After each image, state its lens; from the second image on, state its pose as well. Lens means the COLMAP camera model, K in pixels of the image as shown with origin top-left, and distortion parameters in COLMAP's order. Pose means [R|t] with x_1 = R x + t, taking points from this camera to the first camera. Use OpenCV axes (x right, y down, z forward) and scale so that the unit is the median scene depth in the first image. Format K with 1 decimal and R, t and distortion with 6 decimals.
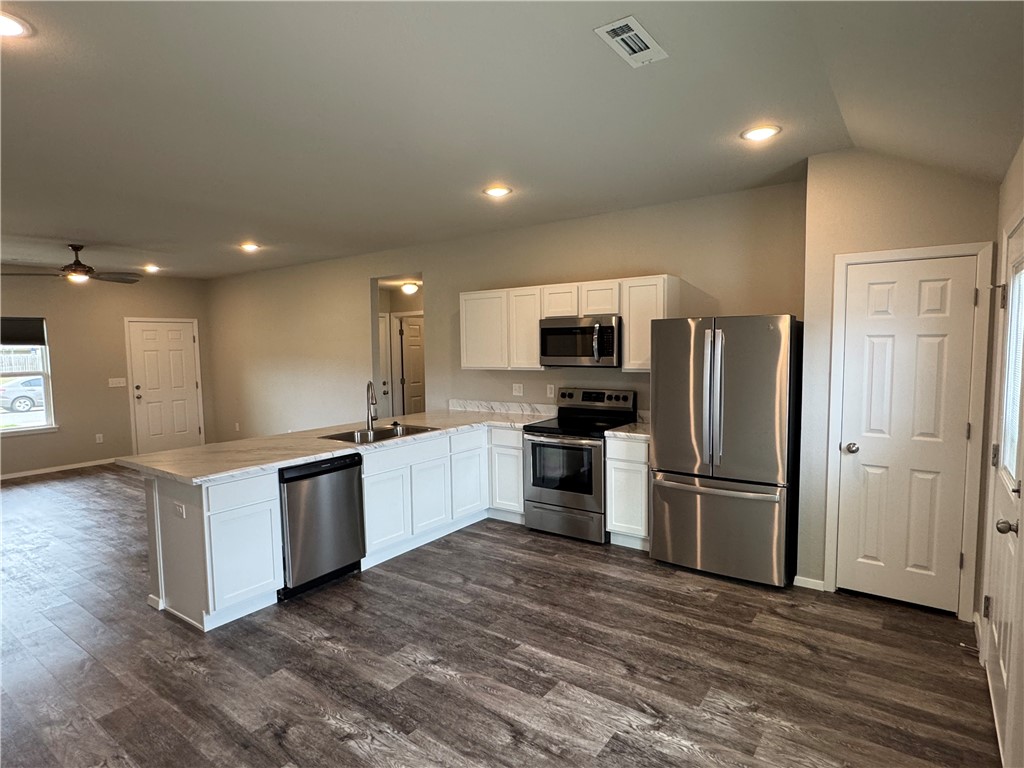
lens RADIAL K [[563.9, 0, 512.0], [0, 563.9, 384.0], [0, 0, 1]] dist [-0.002622, -0.000126]
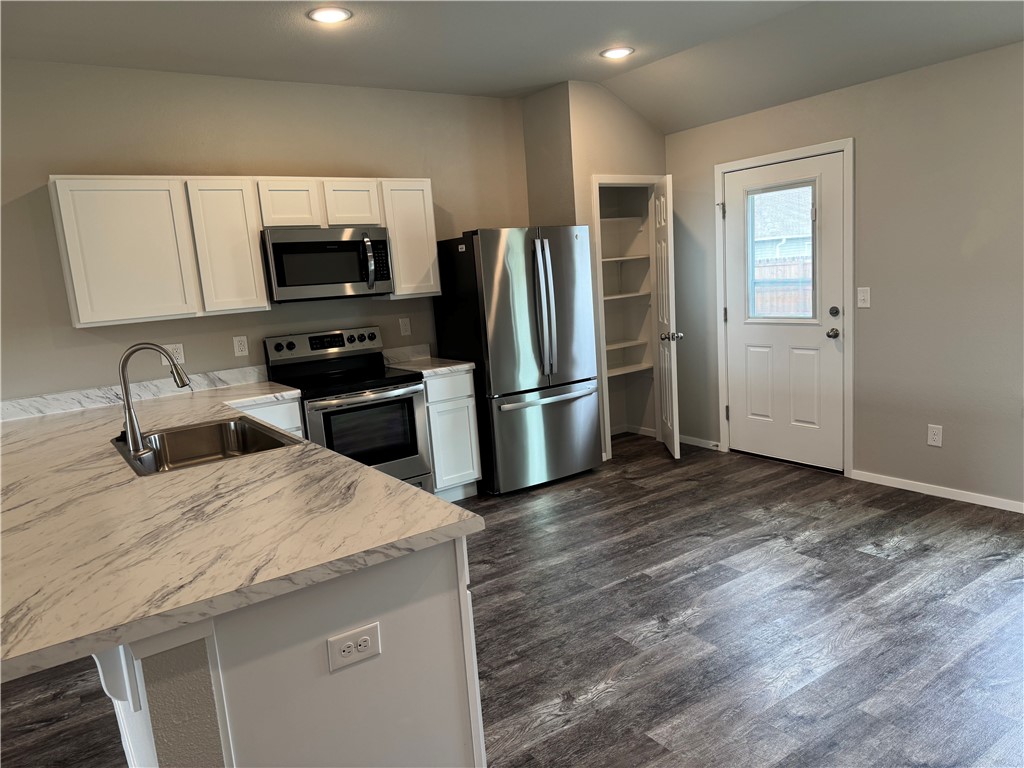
lens RADIAL K [[716.7, 0, 512.0], [0, 716.7, 384.0], [0, 0, 1]] dist [0.211365, -0.447603]
pose [[0.324553, -0.157814, 0.932609, -0.928926], [0.135531, 0.983568, 0.119272, -0.004138], [-0.936107, 0.087687, 0.340608, 0.653063]]
